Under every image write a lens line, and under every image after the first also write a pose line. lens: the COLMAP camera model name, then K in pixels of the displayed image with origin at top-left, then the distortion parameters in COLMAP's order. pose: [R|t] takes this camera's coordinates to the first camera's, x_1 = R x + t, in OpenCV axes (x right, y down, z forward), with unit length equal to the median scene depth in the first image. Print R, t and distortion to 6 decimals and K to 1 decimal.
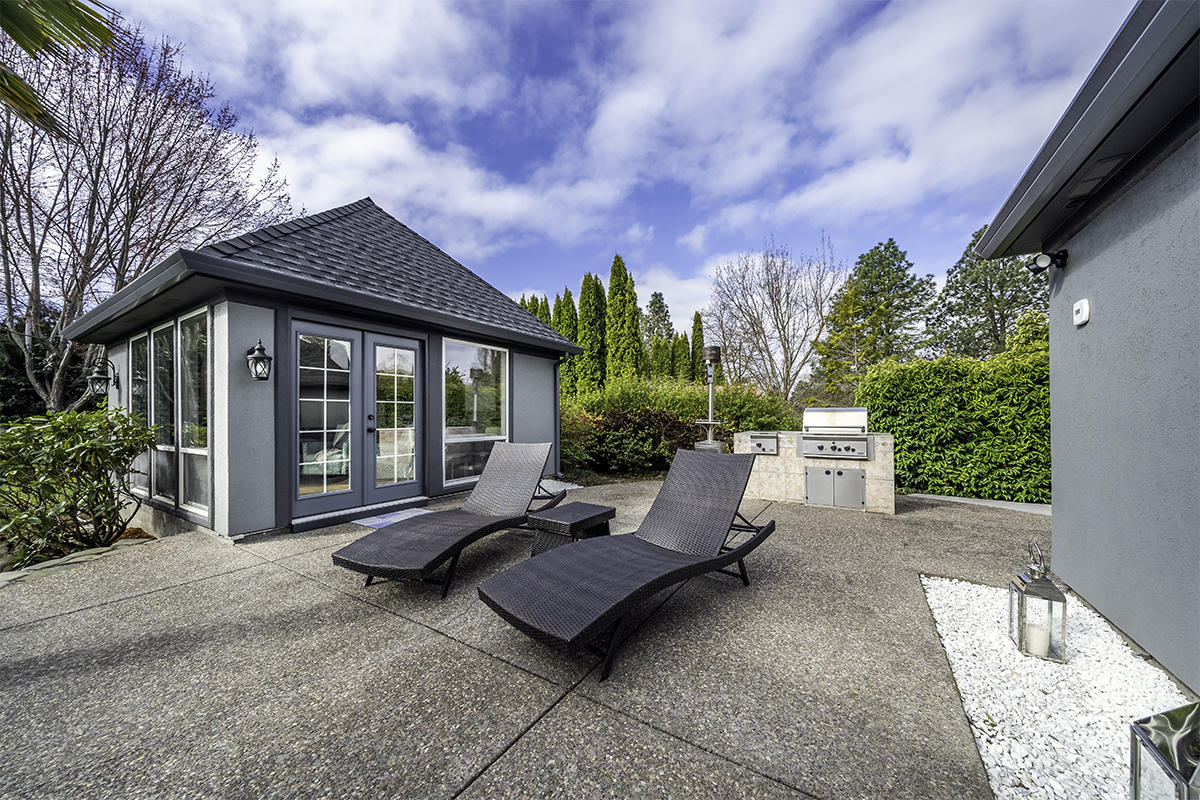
lens RADIAL K [[415.9, 0, 600.3], [0, 415.9, 412.7], [0, 0, 1]] dist [-0.001313, -0.000143]
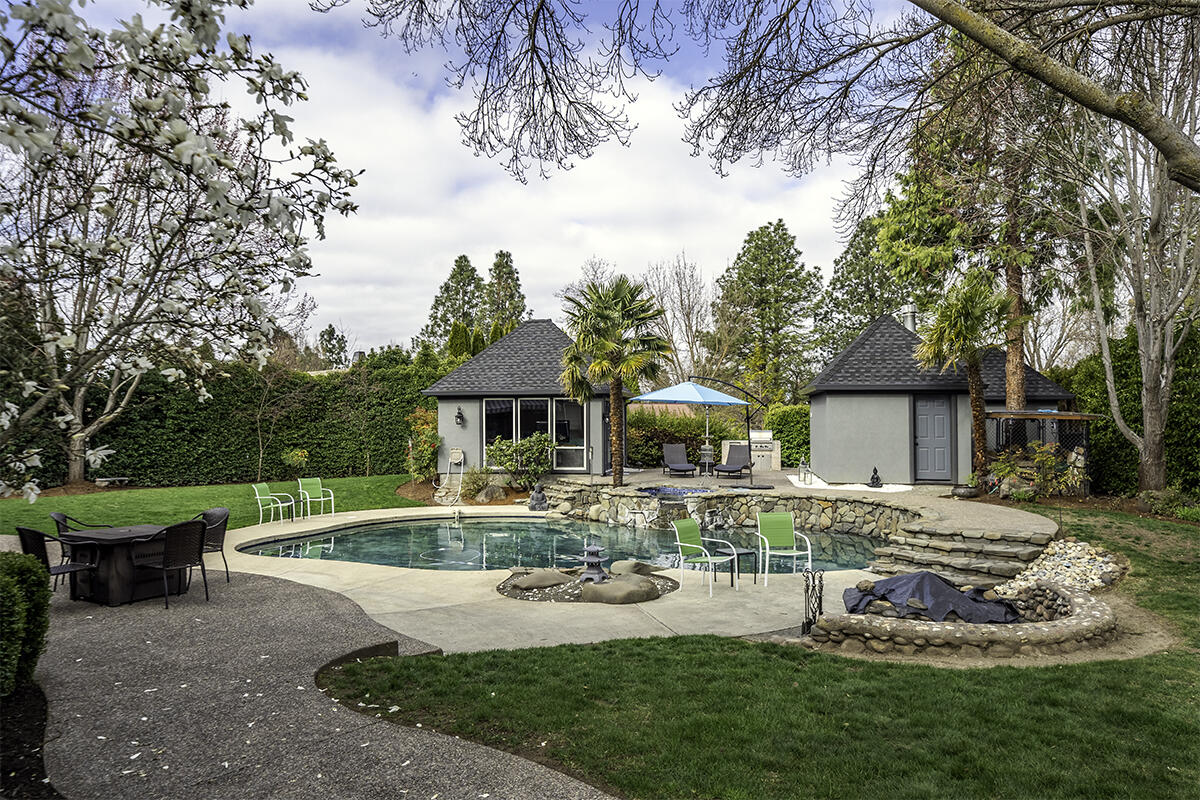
lens RADIAL K [[826.9, 0, 600.0], [0, 826.9, 400.3], [0, 0, 1]] dist [-0.001201, 0.000102]
pose [[0.922529, 0.012752, 0.385717, -0.298231], [-0.006575, 0.999828, -0.017330, -0.013434], [-0.385872, 0.013451, 0.922454, -0.426590]]
